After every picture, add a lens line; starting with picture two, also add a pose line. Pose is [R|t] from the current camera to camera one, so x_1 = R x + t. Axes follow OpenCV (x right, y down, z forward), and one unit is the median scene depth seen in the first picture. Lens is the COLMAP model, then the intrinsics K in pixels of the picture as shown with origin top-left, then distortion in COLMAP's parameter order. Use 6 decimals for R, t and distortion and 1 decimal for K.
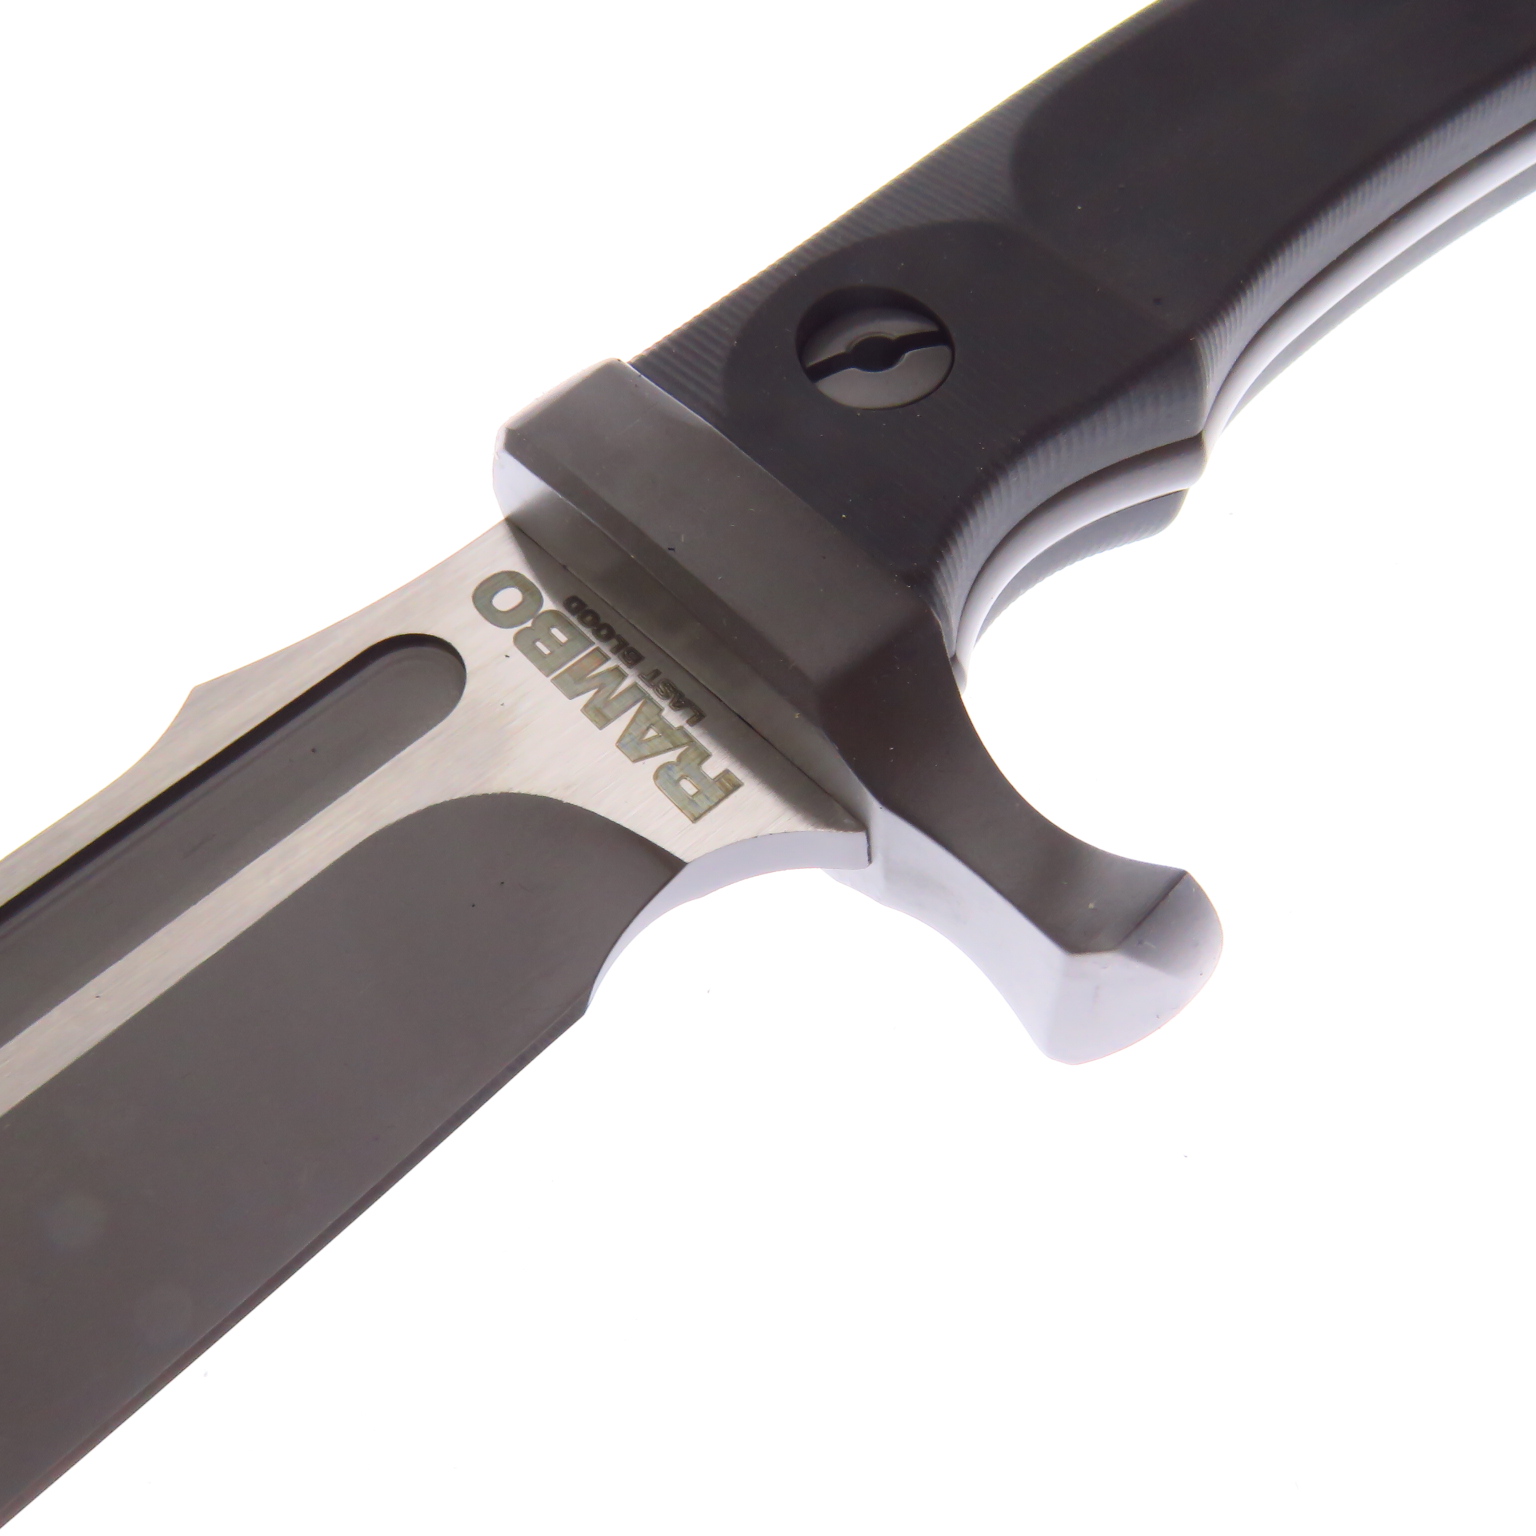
lens RADIAL K [[1386.6, 0, 768.0], [0, 1386.6, 768.0], [0, 0, 1]] dist [-0.000882, 0.183786]
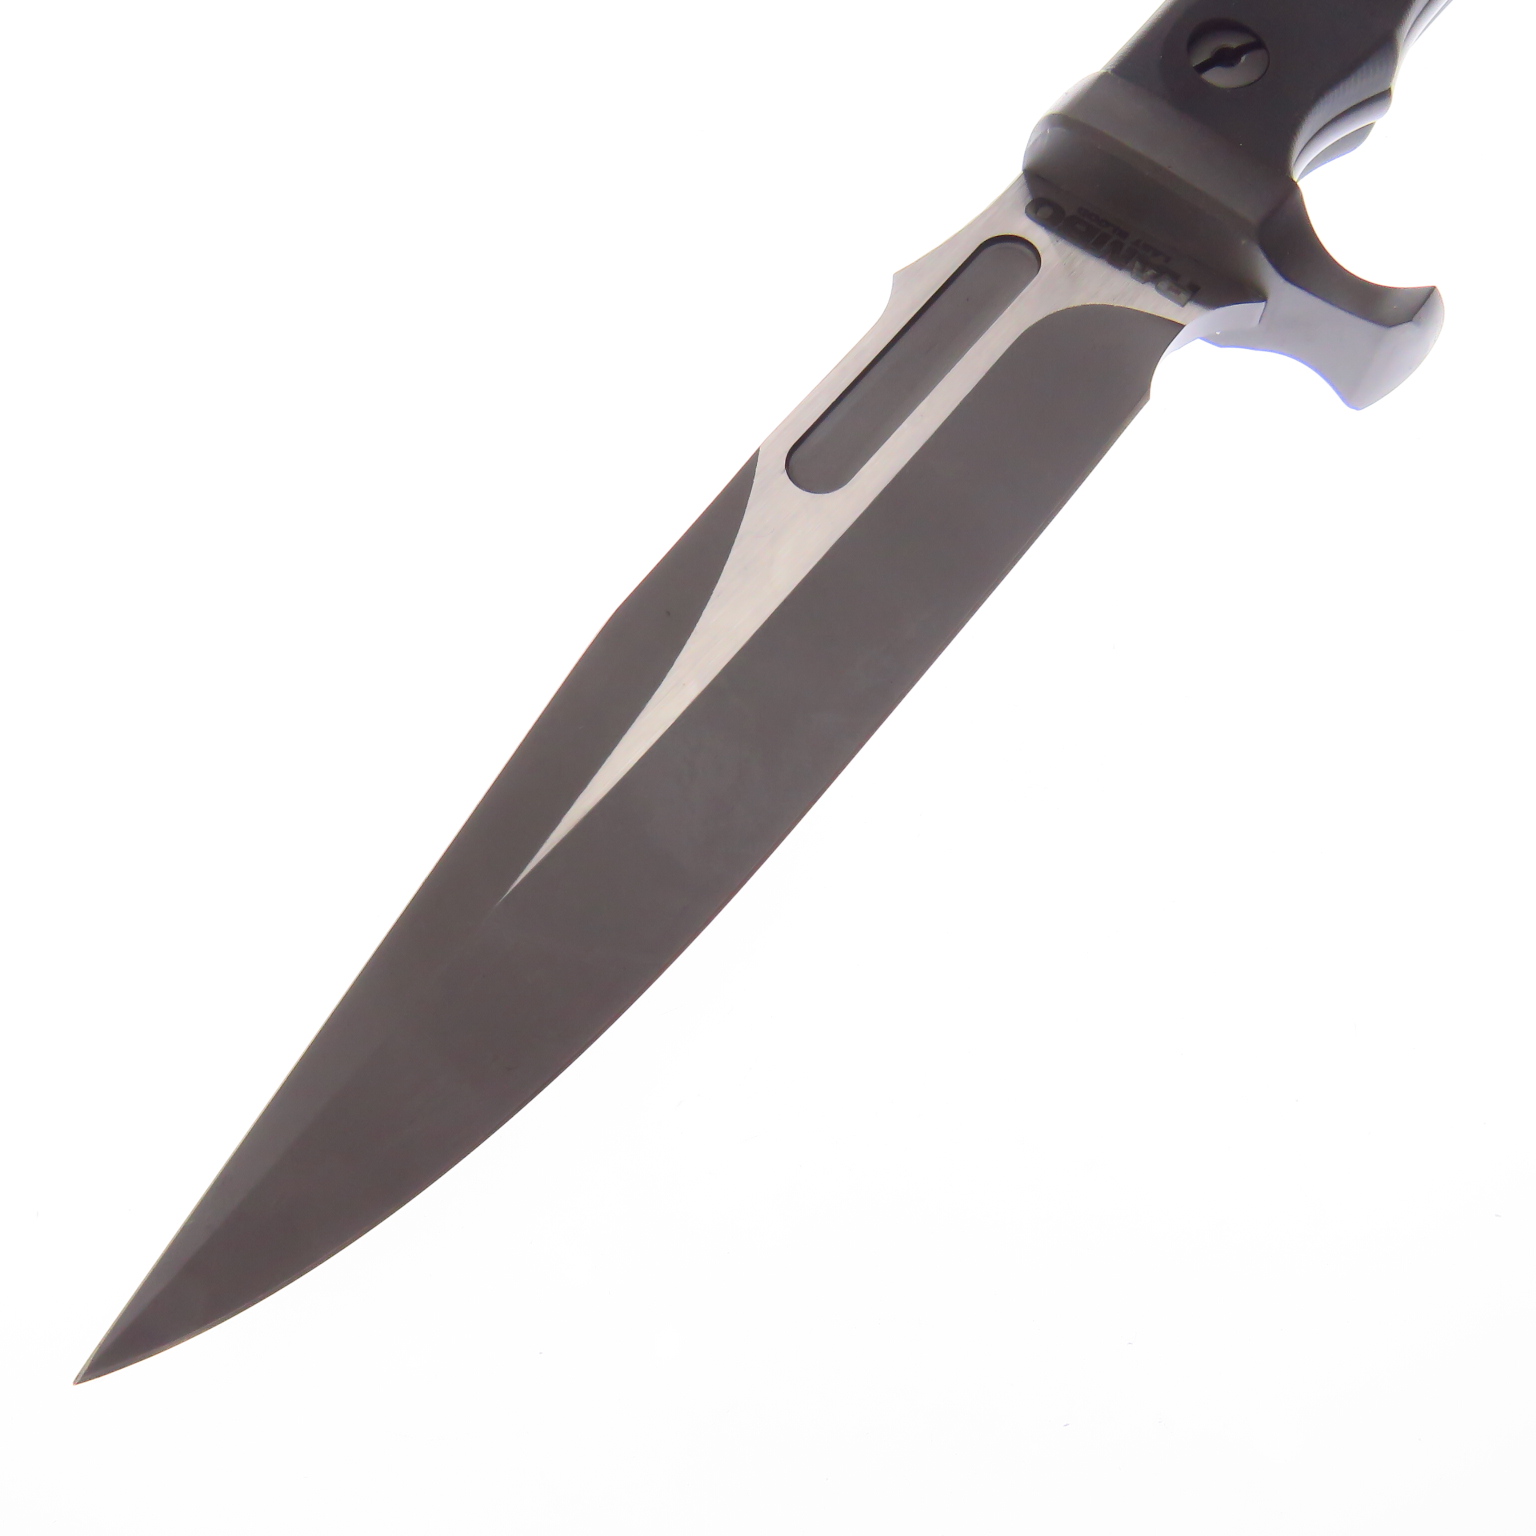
lens RADIAL K [[1386.6, 0, 768.0], [0, 1386.6, 768.0], [0, 0, 1]] dist [-0.000882, 0.183786]
pose [[0.985735, -0.113582, 0.124197, -0.945642], [0.092017, 0.981591, 0.167366, 0.291775], [-0.140920, -0.153551, 0.978041, -1.022241]]
